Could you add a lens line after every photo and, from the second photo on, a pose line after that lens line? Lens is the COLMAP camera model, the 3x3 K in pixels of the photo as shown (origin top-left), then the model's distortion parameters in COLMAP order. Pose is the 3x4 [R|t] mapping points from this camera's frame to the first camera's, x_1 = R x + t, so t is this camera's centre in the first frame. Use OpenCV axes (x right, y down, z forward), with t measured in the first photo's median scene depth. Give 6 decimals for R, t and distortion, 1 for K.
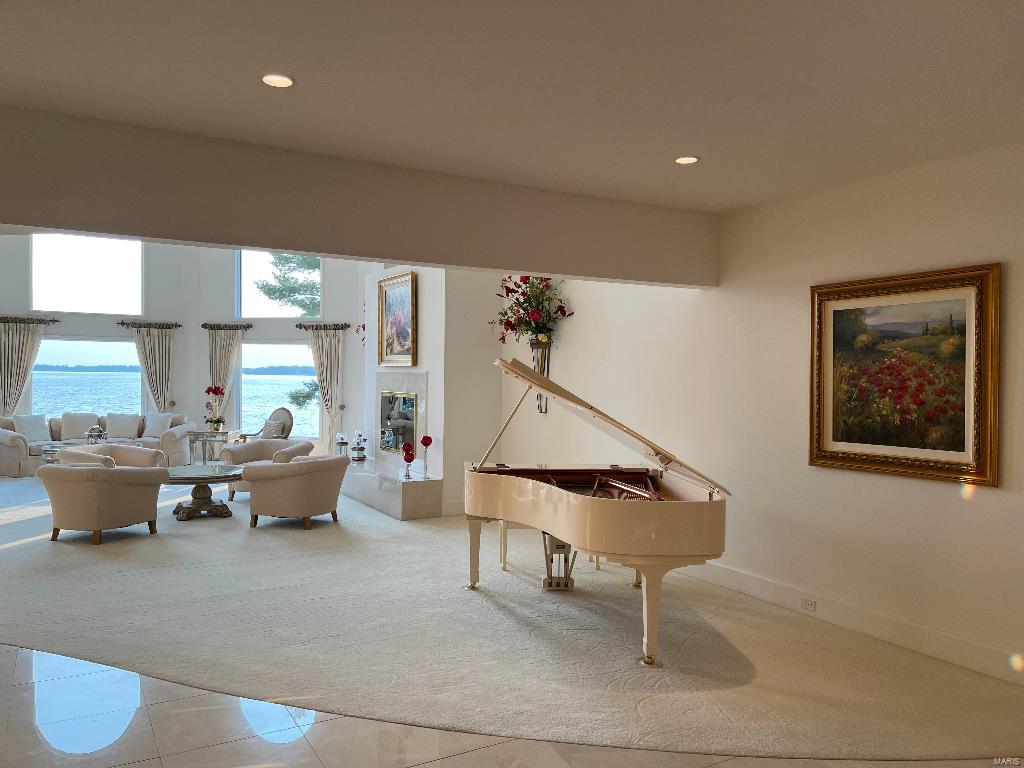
lens RADIAL K [[769.0, 0, 512.0], [0, 769.0, 384.0], [0, 0, 1]] dist [0.004137, 0.003562]
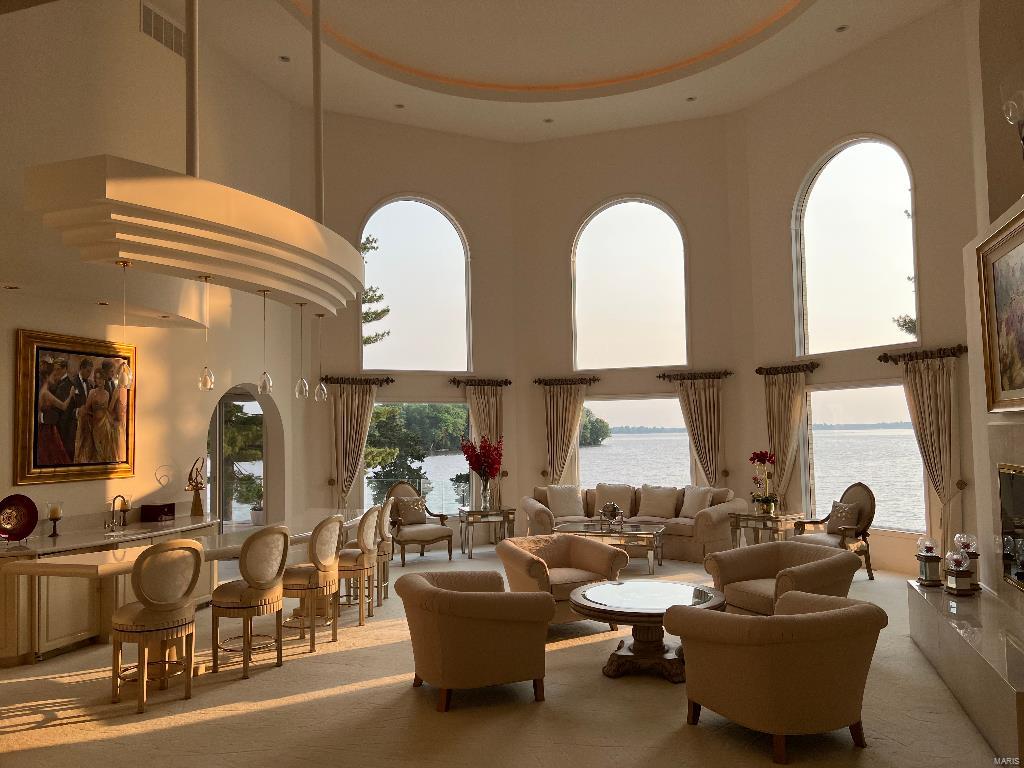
lens RADIAL K [[757.0, 0, 509.1], [0, 757.0, 393.8], [0, 0, 1]] dist [0.008343, 0.000571]
pose [[0.663785, -0.063632, -0.745212, -0.008277], [0.016799, 0.997391, -0.070202, -0.005146], [0.747735, 0.034080, 0.663122, 0.347866]]
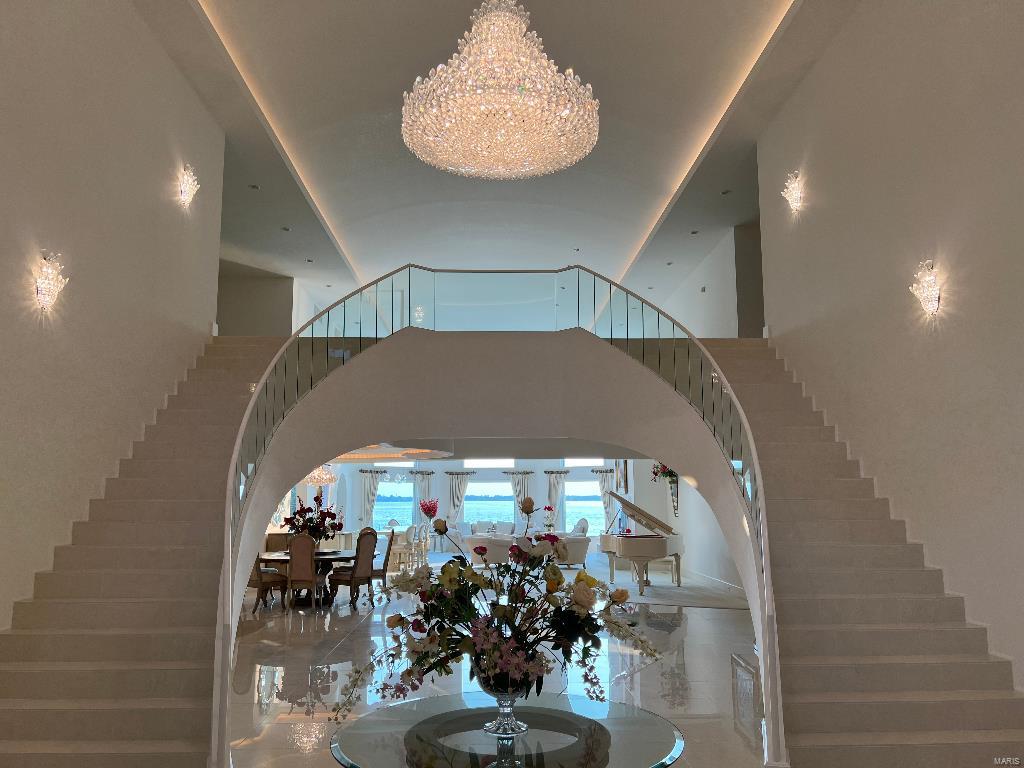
lens RADIAL K [[769.0, 0, 512.0], [0, 769.0, 384.0], [0, 0, 1]] dist [0.004137, 0.003562]
pose [[0.878964, -0.083867, -0.469455, 0.419895], [0.006710, 0.986492, -0.163672, 0.015205], [0.476841, 0.140712, 0.867654, -0.666503]]
